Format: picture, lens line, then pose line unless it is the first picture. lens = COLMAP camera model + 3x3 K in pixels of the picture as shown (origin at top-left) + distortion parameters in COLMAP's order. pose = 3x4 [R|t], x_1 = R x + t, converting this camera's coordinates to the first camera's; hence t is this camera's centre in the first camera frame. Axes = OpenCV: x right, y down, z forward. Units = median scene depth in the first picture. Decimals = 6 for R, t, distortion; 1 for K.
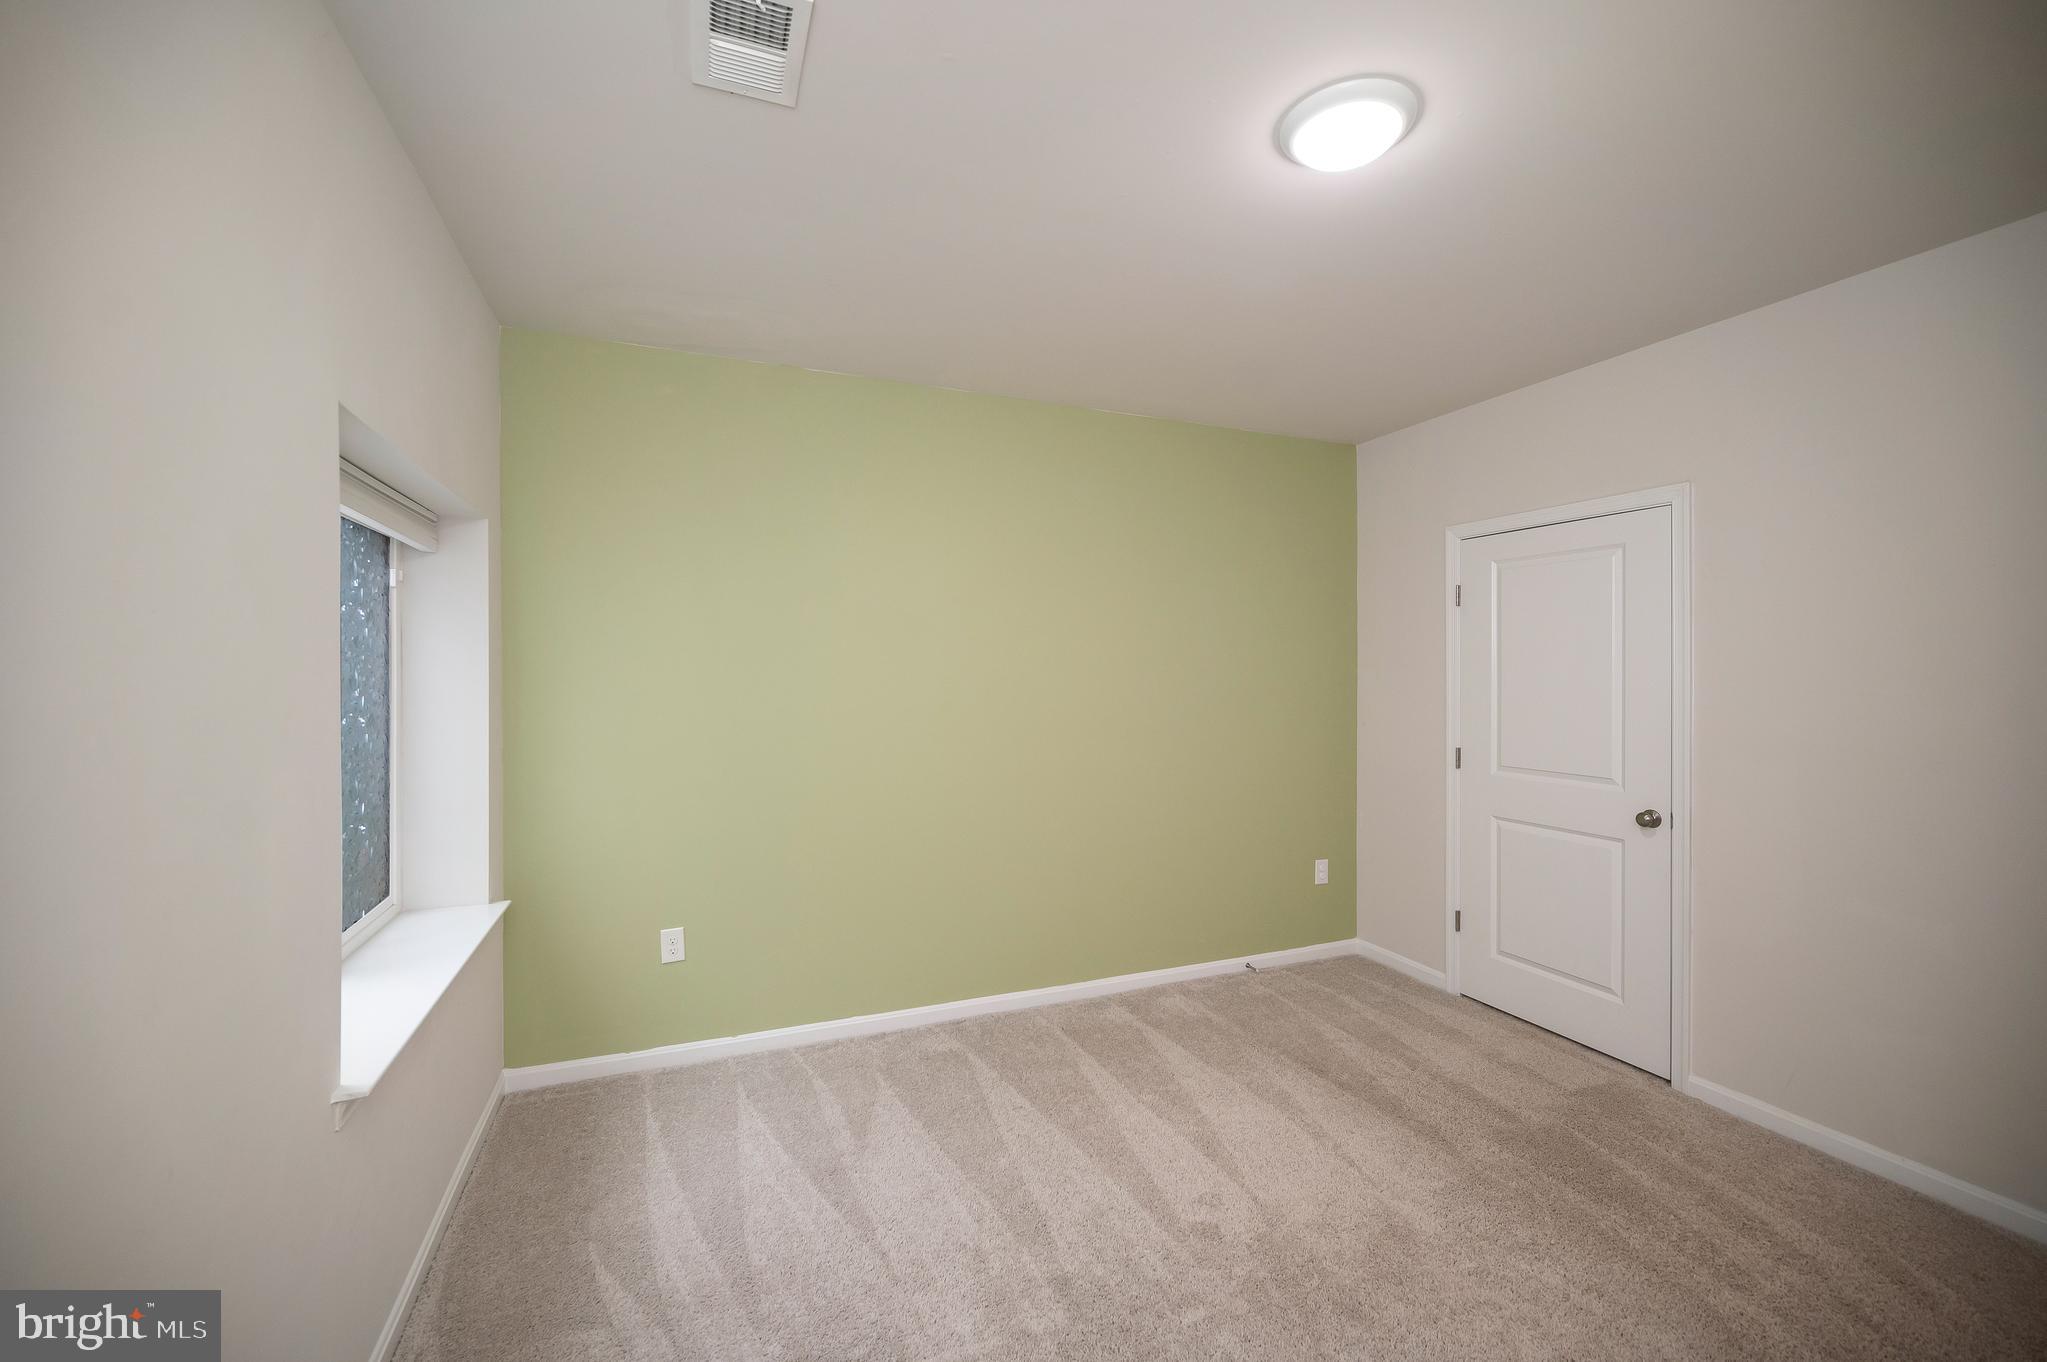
lens RADIAL K [[839.8, 0, 1023.5], [0, 839.8, 681.0], [0, 0, 1]] dist [0.011411, 0.000015]
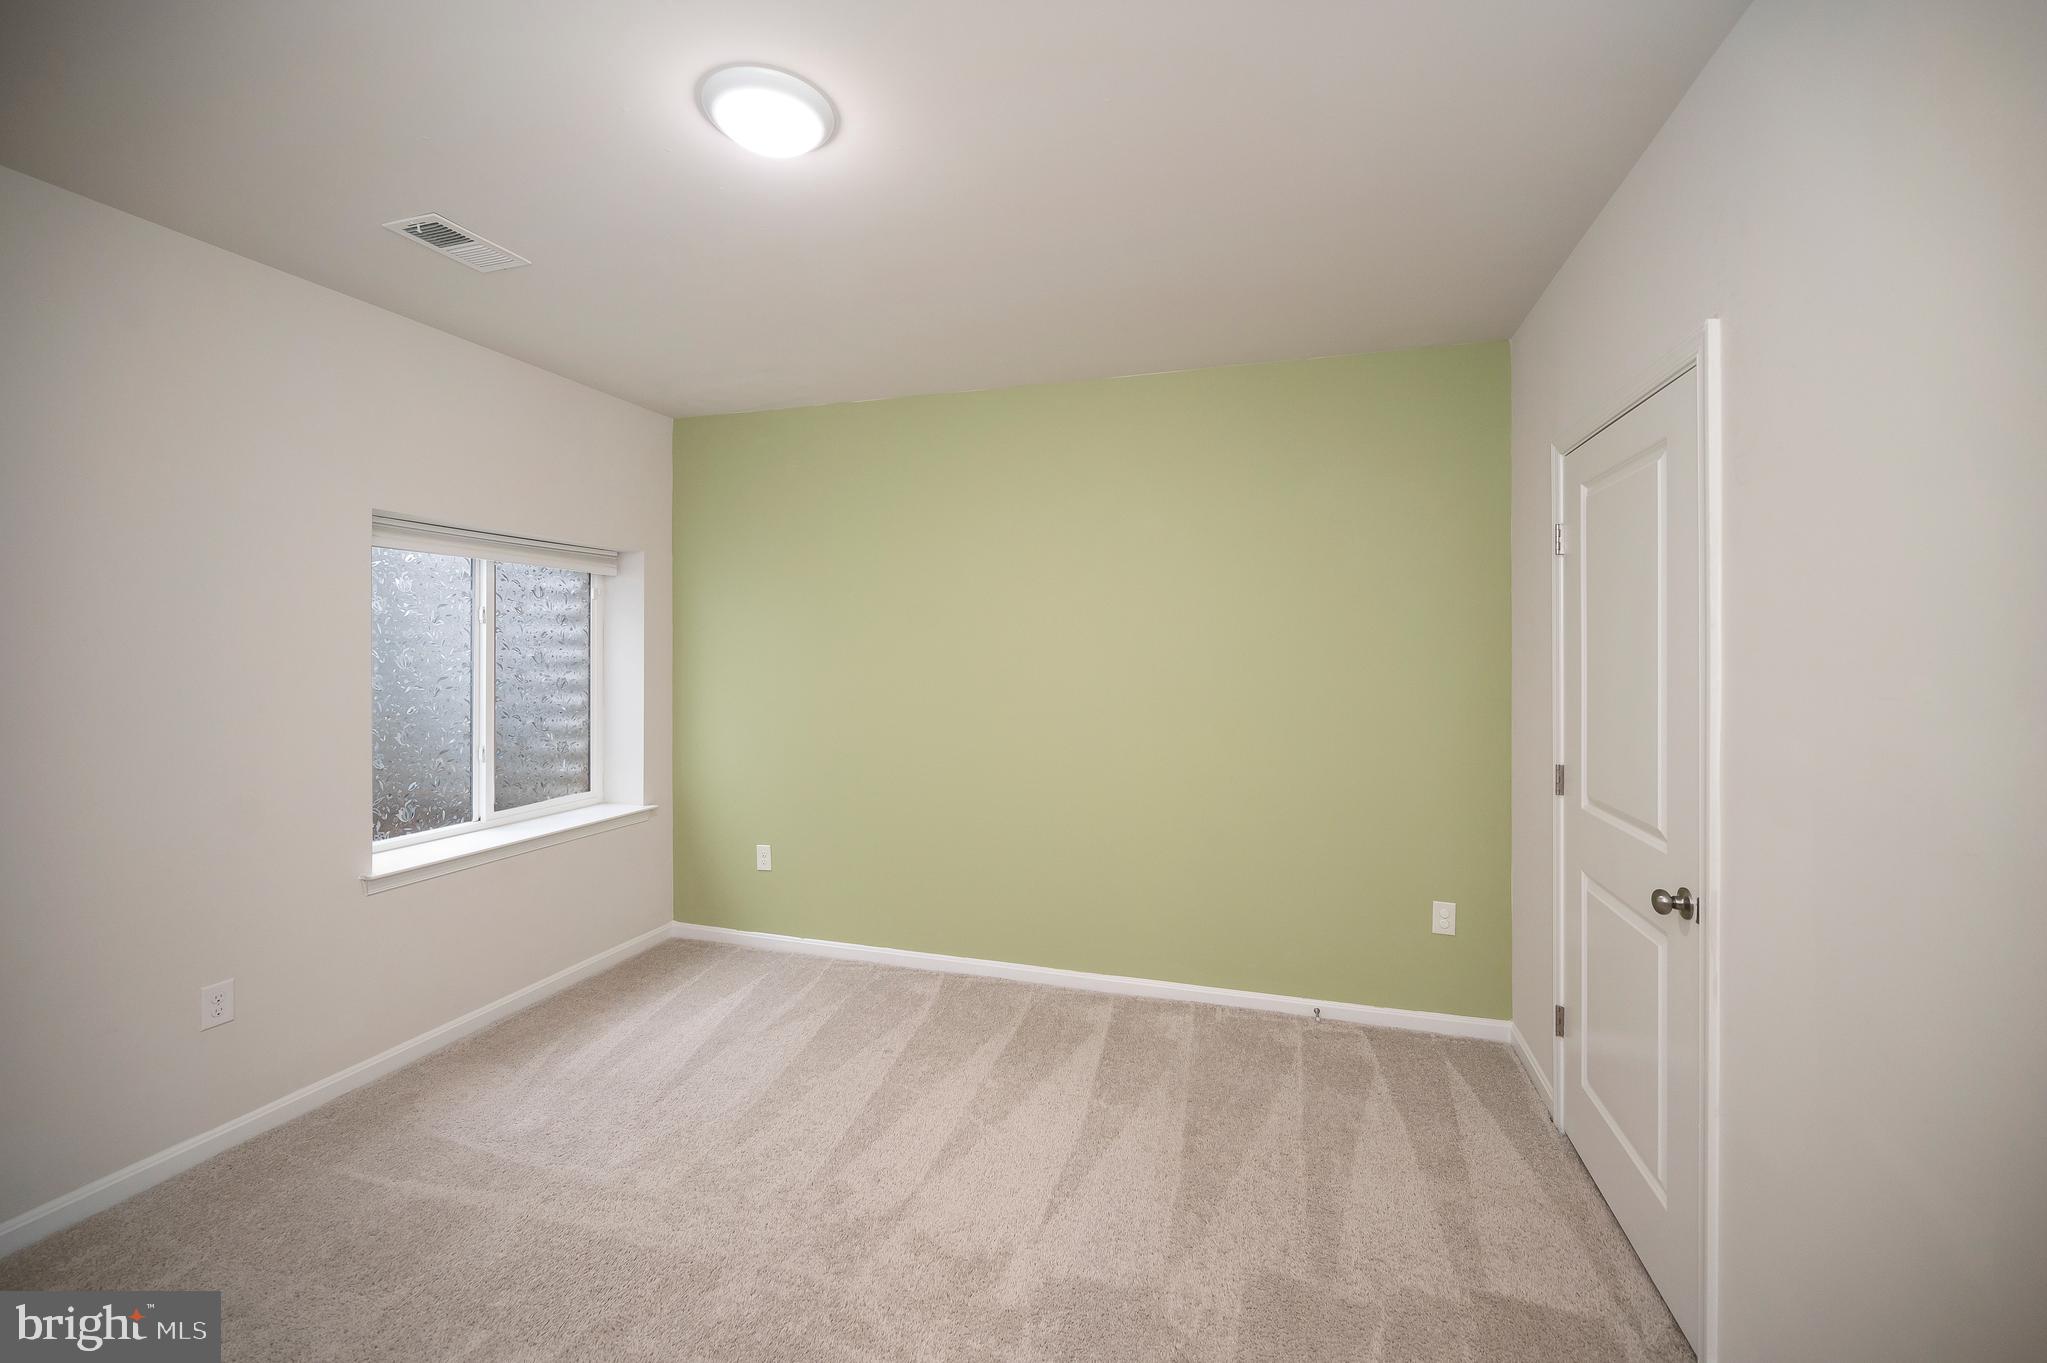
lens RADIAL K [[834.3, 0, 1019.4], [0, 834.3, 656.0], [0, 0, 1]] dist [0.013105, -0.000124]
pose [[0.765648, 0.002996, -0.643253, 0.715869], [-0.005736, 0.999981, -0.002170, -0.004126], [0.643234, 0.005352, 0.765651, 0.239211]]
